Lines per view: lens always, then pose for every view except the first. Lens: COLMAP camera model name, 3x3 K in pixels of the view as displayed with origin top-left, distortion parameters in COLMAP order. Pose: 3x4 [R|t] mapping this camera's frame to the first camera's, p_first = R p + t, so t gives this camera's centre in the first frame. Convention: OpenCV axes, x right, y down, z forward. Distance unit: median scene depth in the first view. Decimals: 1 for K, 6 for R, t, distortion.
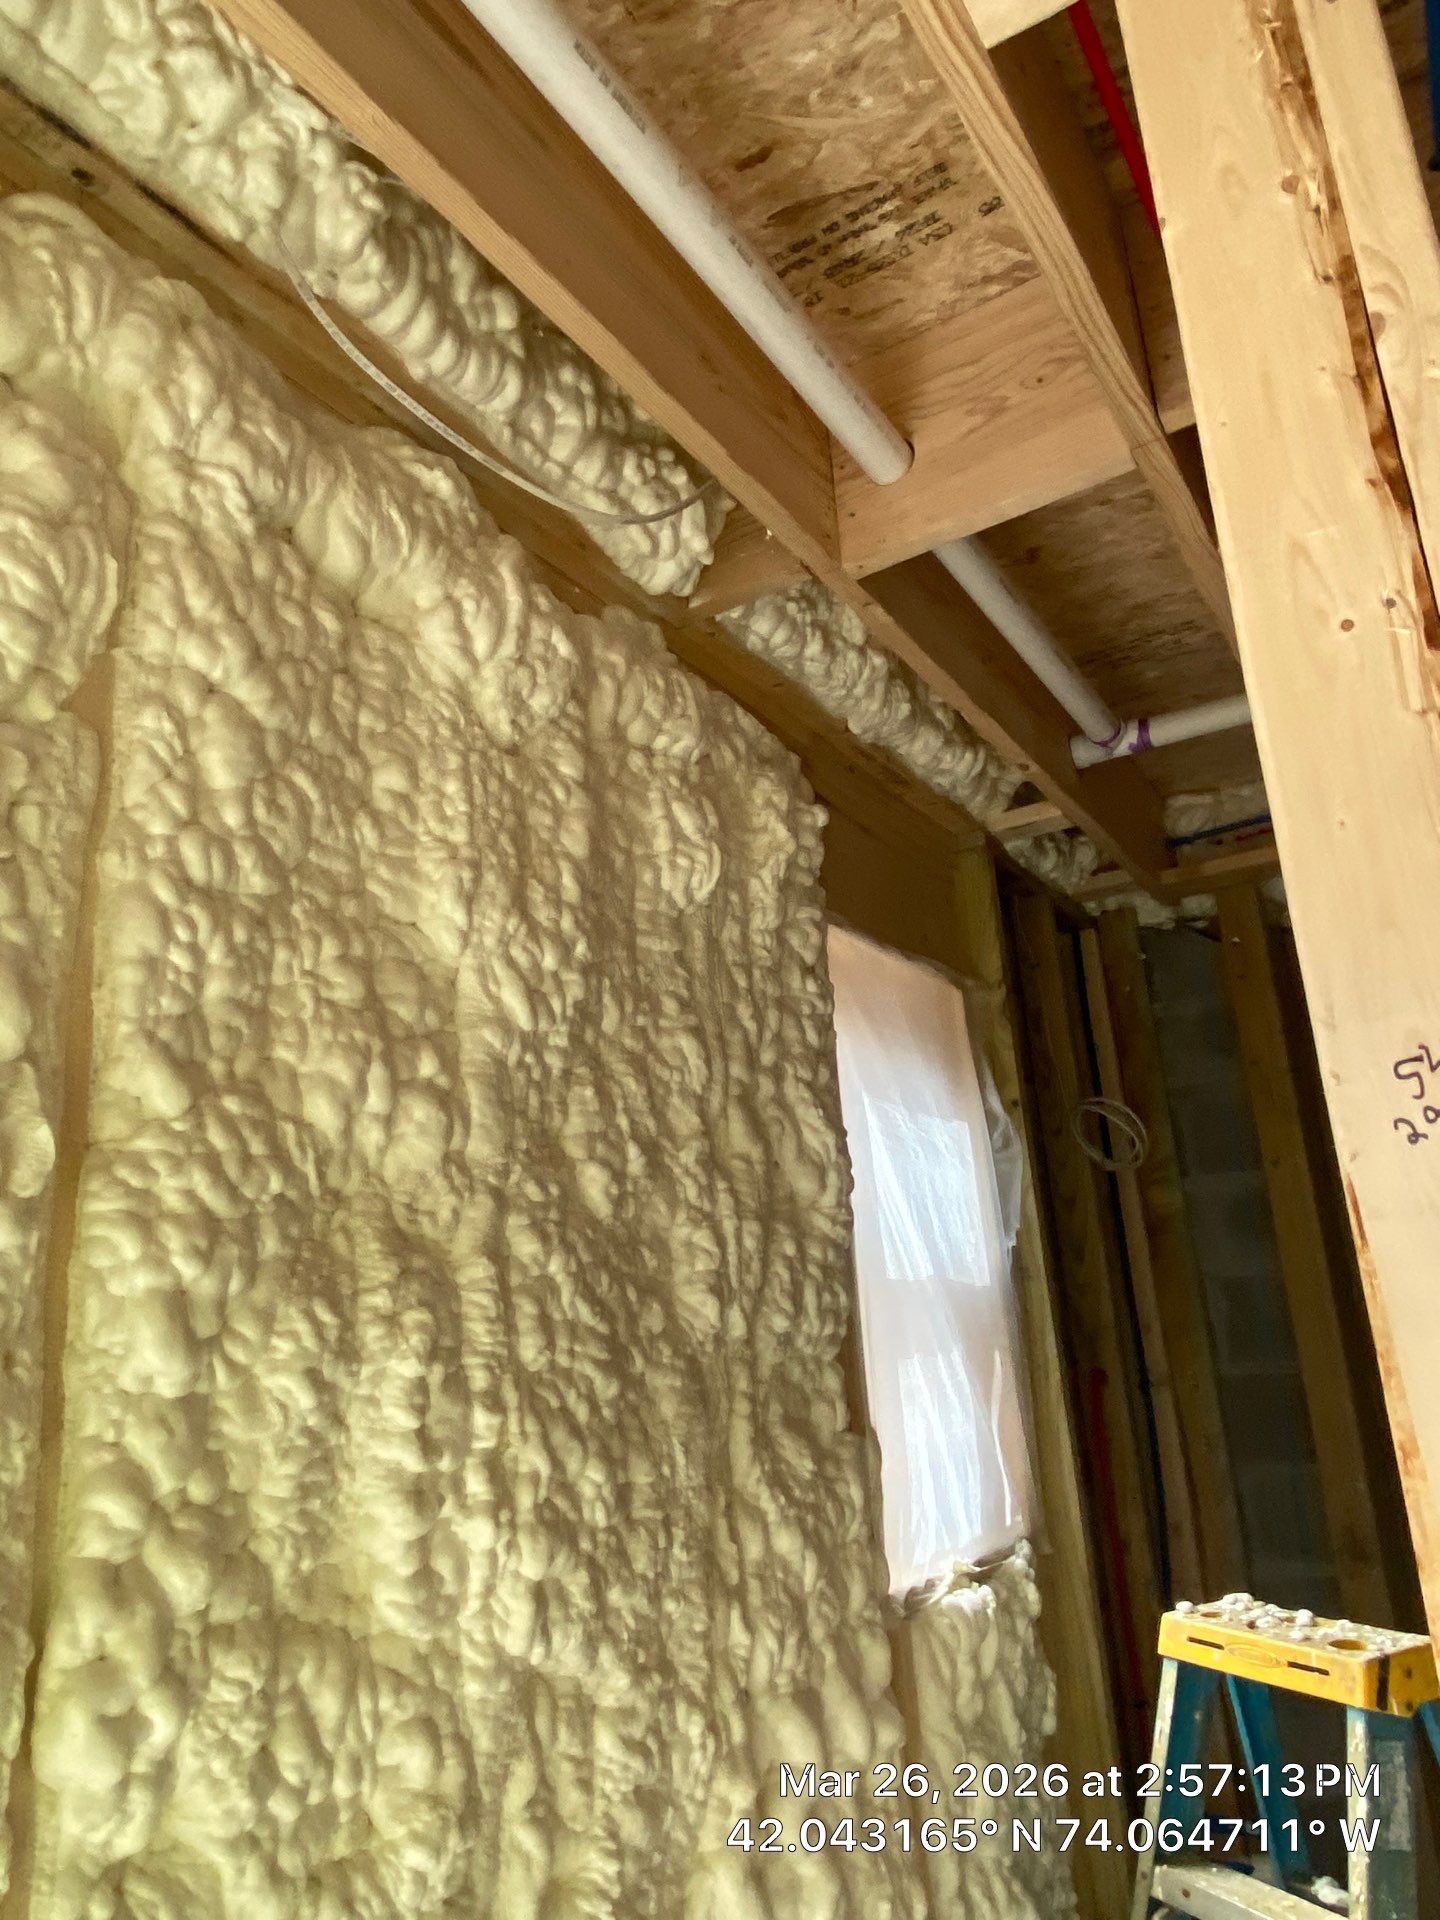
lens RADIAL K [[1295.3, 0, 731.8], [0, 1295.3, 955.8], [0, 0, 1]] dist [0.082843, -0.108304]
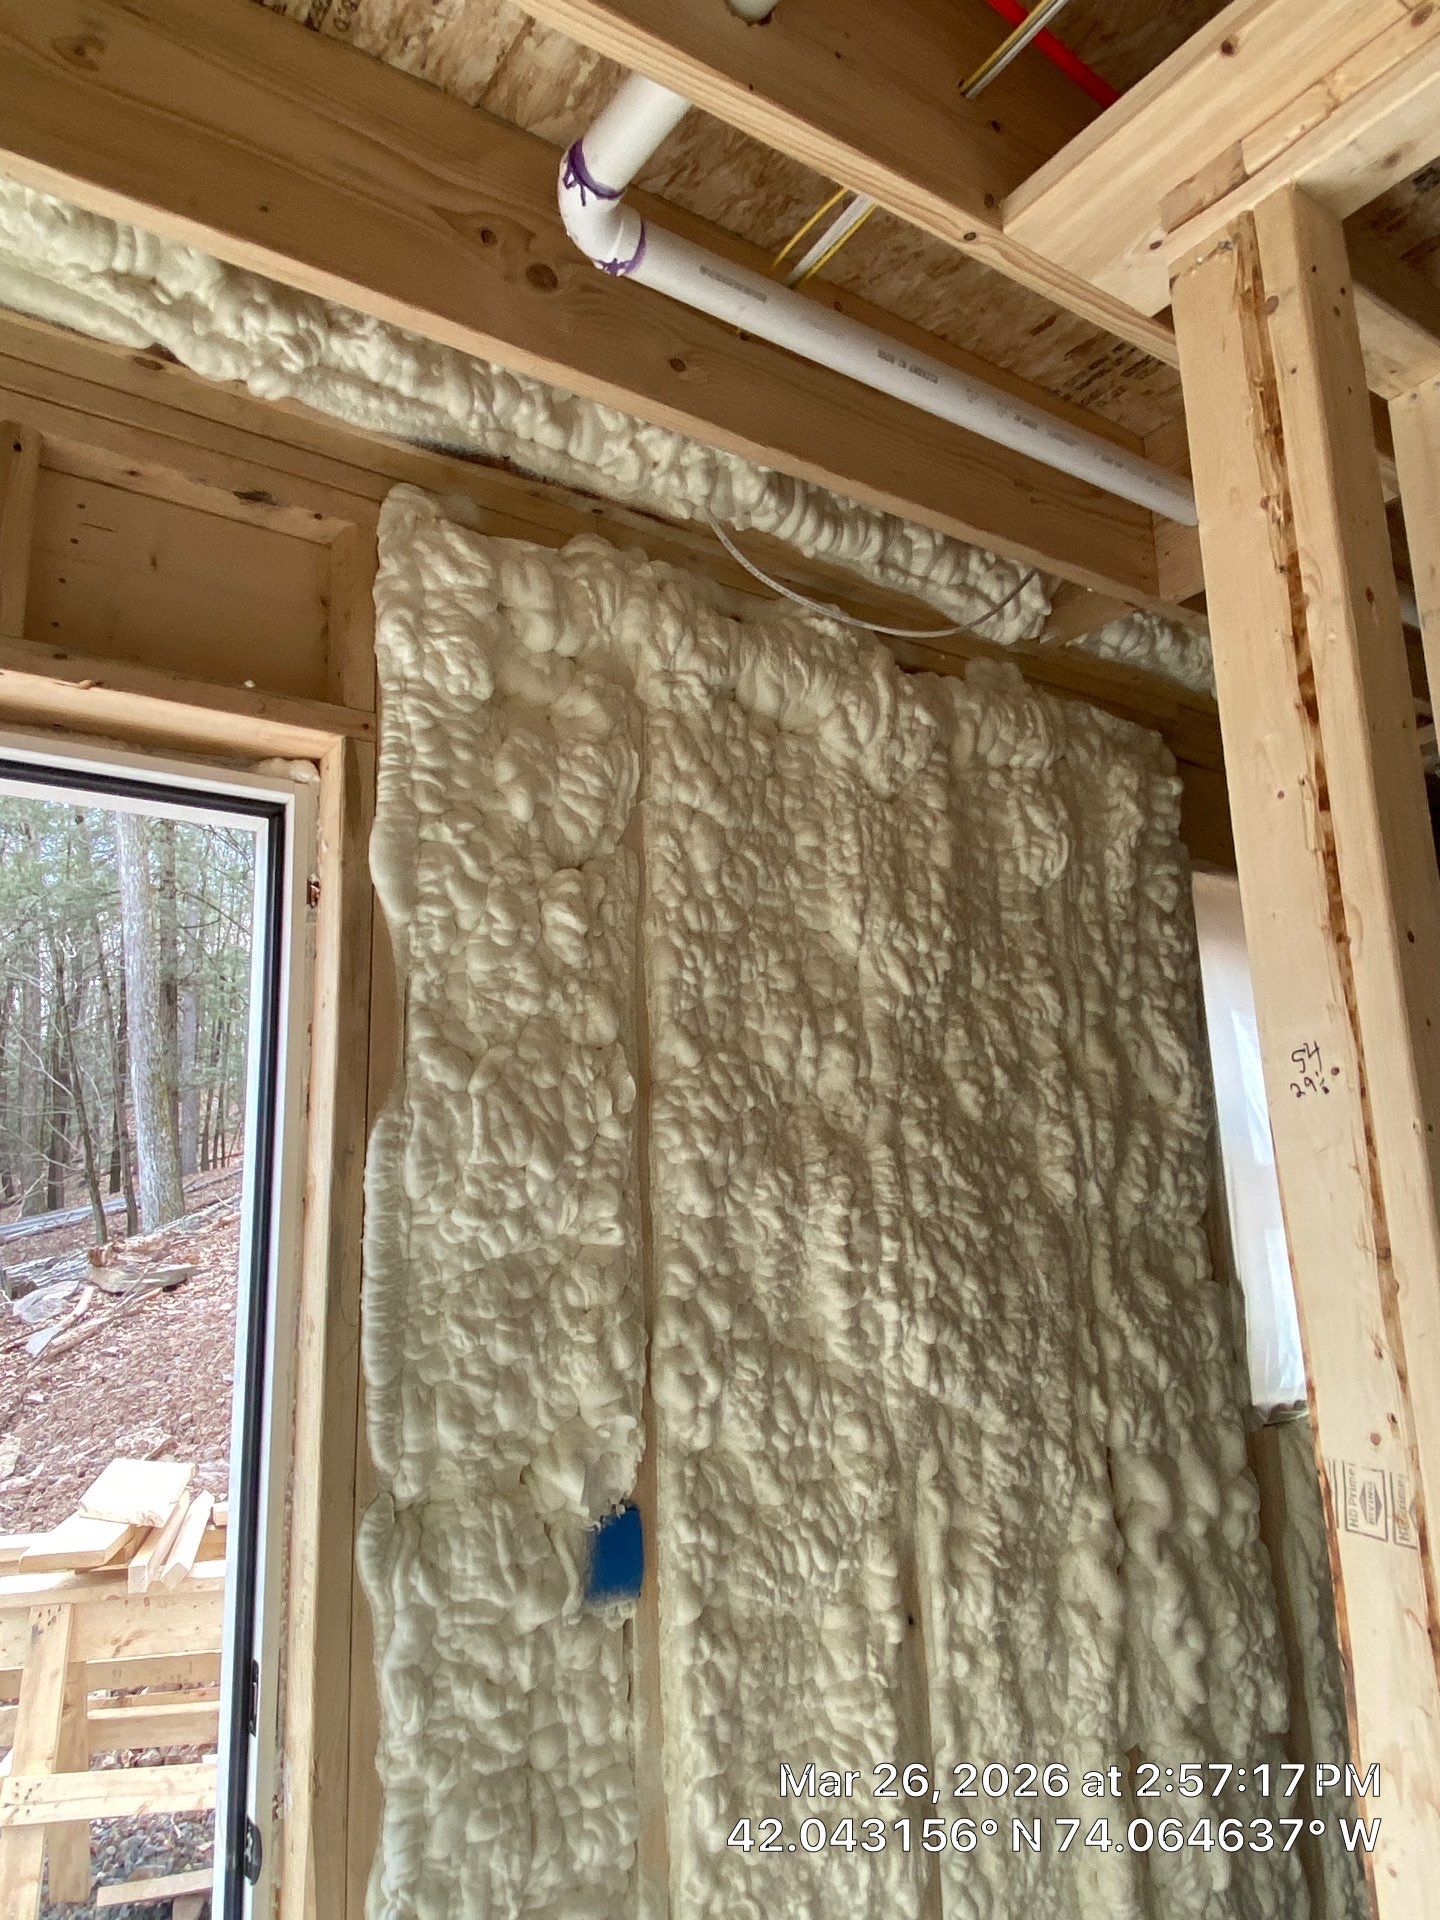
lens RADIAL K [[1564.6, 0, 719.2], [0, 1564.6, 956.2], [0, 0, 1]] dist [0.097580, -0.130425]
pose [[0.911714, -0.035553, -0.409284, 0.393073], [0.084421, 0.991201, 0.101953, -0.194475], [0.402057, -0.127505, 0.906693, -0.729844]]
